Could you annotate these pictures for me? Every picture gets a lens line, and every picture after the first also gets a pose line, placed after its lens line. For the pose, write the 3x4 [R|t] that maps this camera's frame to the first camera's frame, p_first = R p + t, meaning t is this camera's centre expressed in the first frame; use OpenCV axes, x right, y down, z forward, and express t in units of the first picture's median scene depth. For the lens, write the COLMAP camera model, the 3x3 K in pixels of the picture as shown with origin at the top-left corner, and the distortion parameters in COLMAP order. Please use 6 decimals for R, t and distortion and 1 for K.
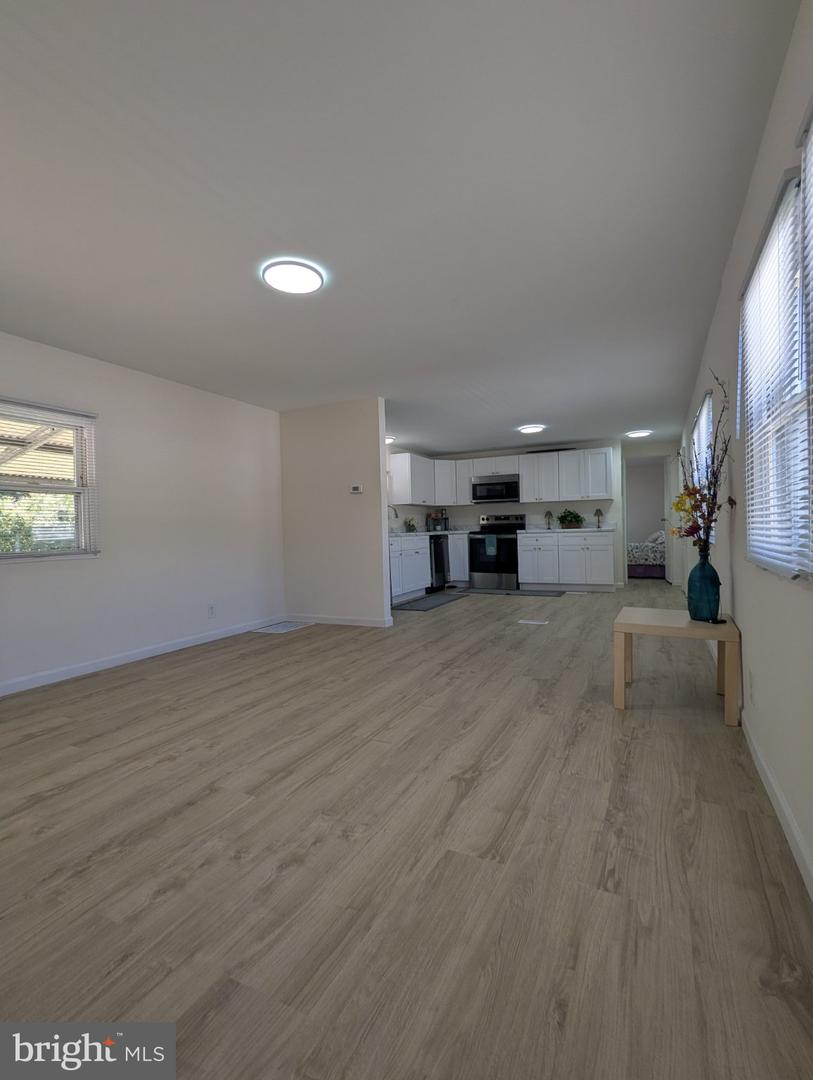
lens RADIAL K [[510.0, 0, 409.0], [0, 510.0, 539.5], [0, 0, 1]] dist [-0.001683, -0.000720]
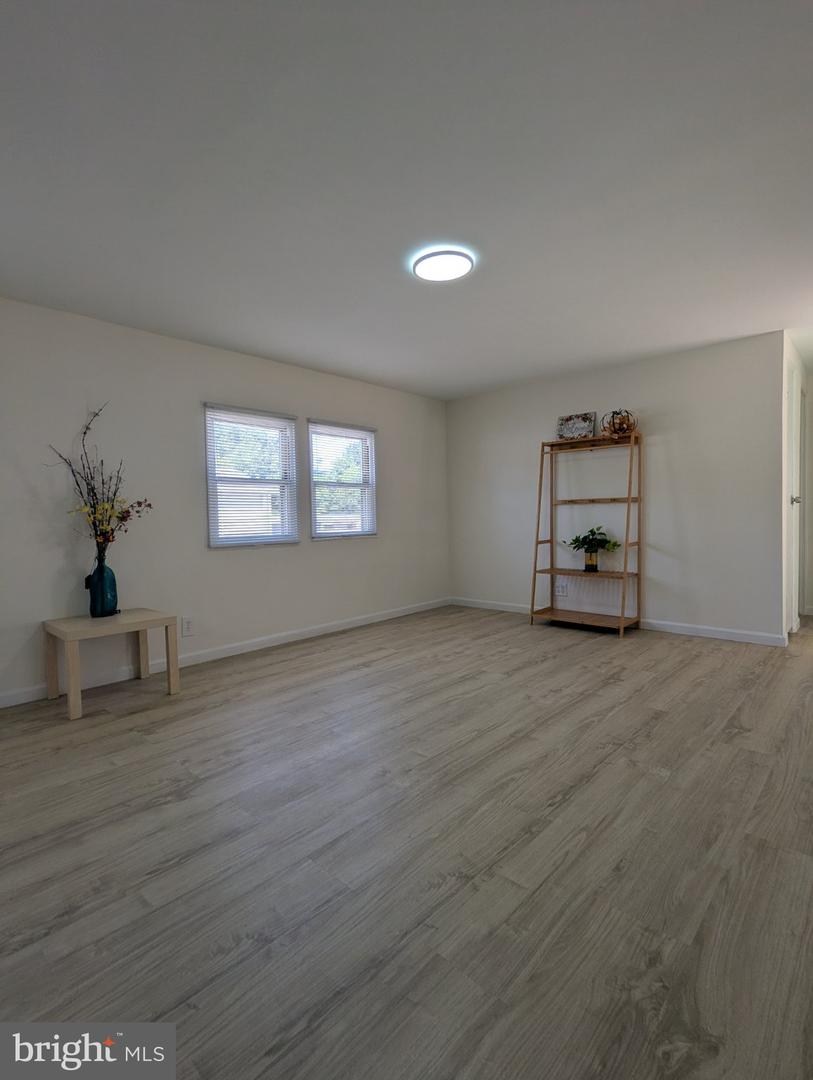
lens RADIAL K [[510.0, 0, 409.2], [0, 510.0, 544.3], [0, 0, 1]] dist [-0.001683, -0.000720]
pose [[-0.955263, 0.029157, 0.294316, -0.469613], [0.051262, 0.996390, 0.067673, -0.047640], [-0.291280, 0.079733, -0.953309, 2.138620]]
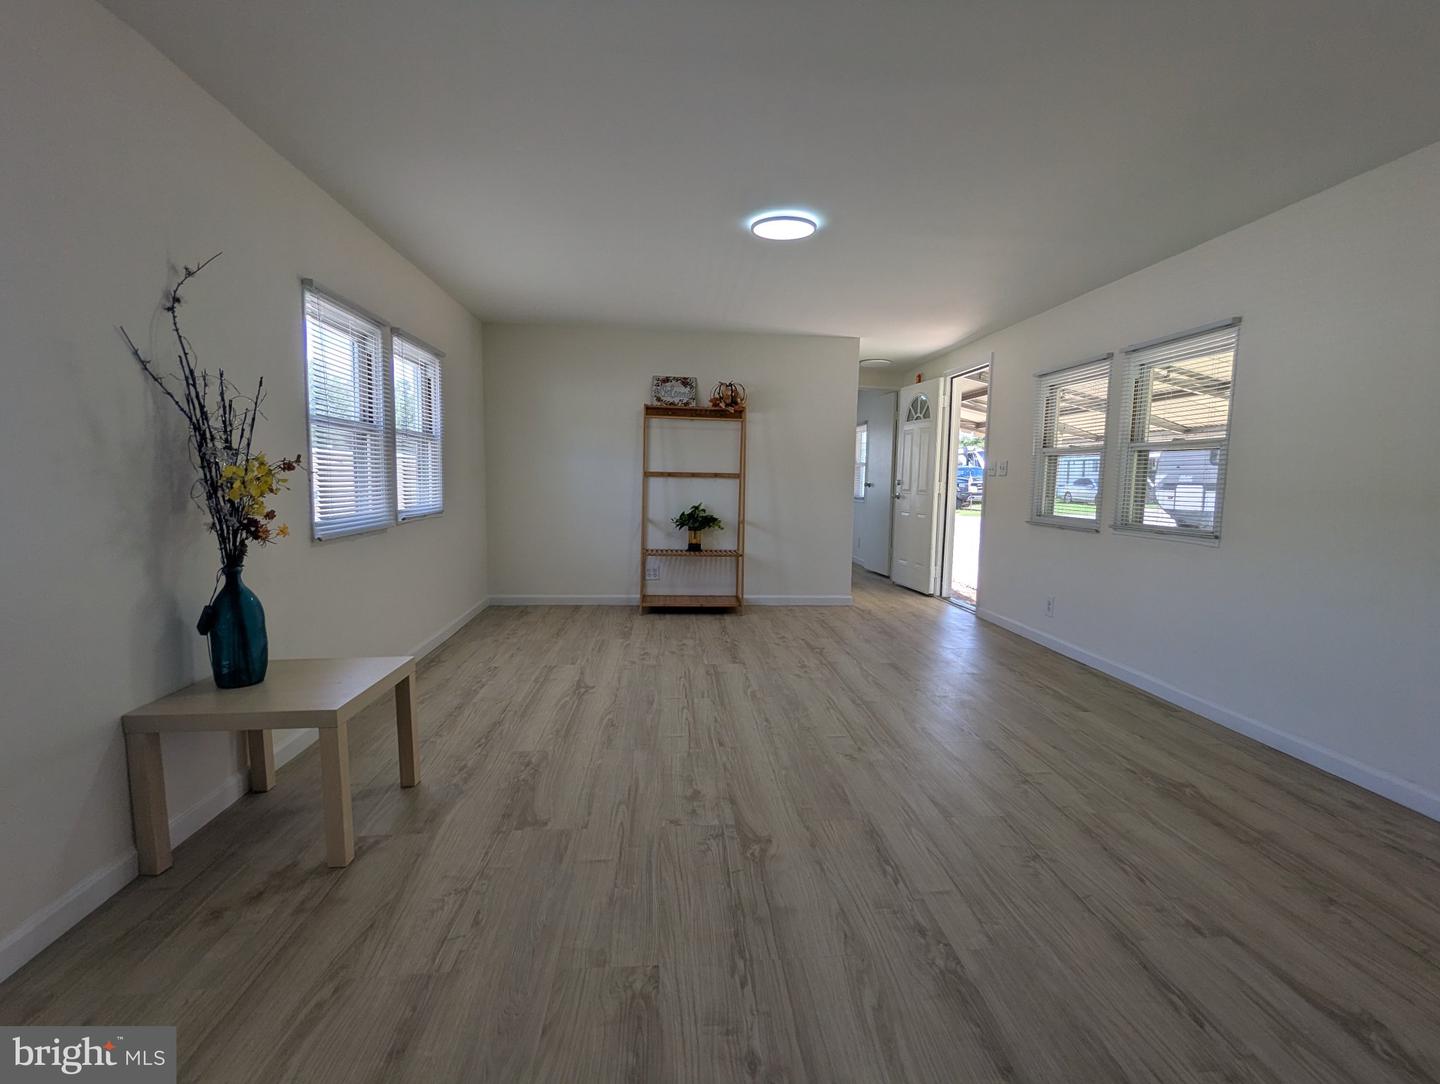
lens RADIAL K [[680.0, 0, 722.6], [0, 680.0, 554.0], [0, 0, 1]] dist [-0.001683, -0.000720]
pose [[-0.856845, 0.068823, -0.510959, 0.565292], [-0.007223, 0.989351, 0.145372, -0.115981], [0.515523, 0.128252, -0.847223, 2.190174]]
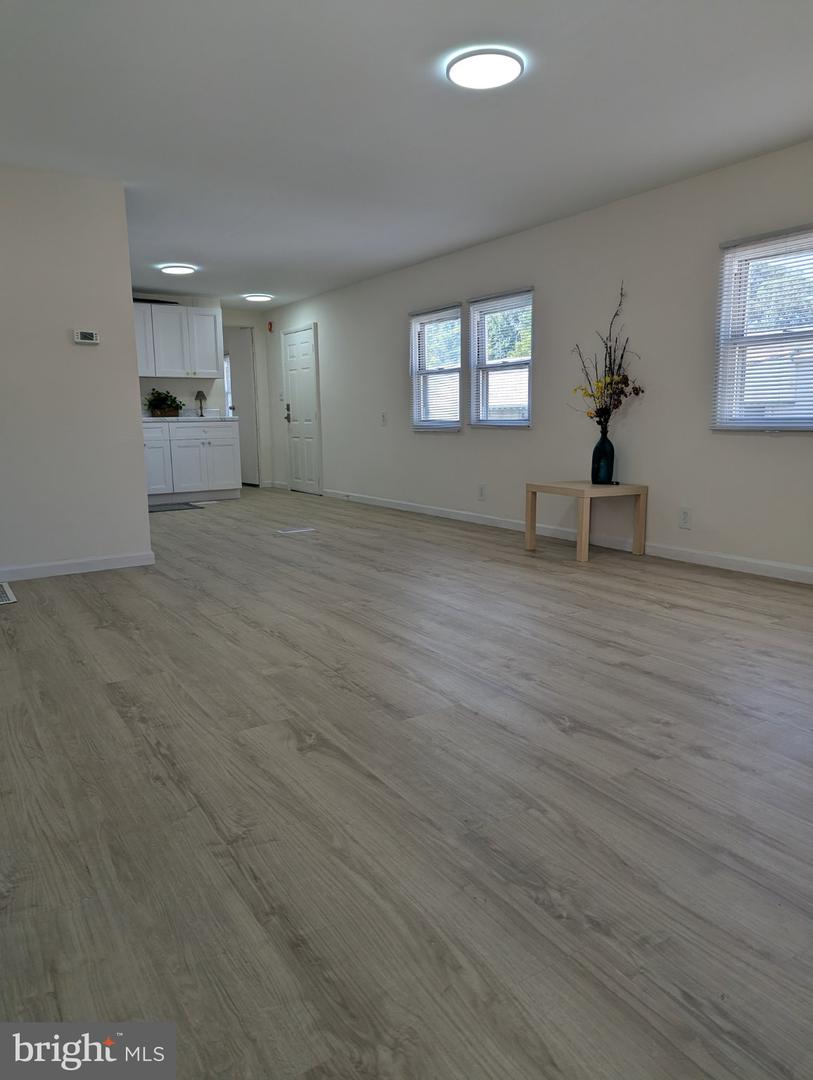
lens RADIAL K [[757.9, 0, 412.0], [0, 757.9, 522.8], [0, 0, 1]] dist [0.041780, -0.033562]
pose [[0.514110, -0.104516, 0.851333, -1.457401], [0.016772, 0.993583, 0.111852, 0.042170], [-0.857560, -0.043226, 0.512564, 0.495050]]
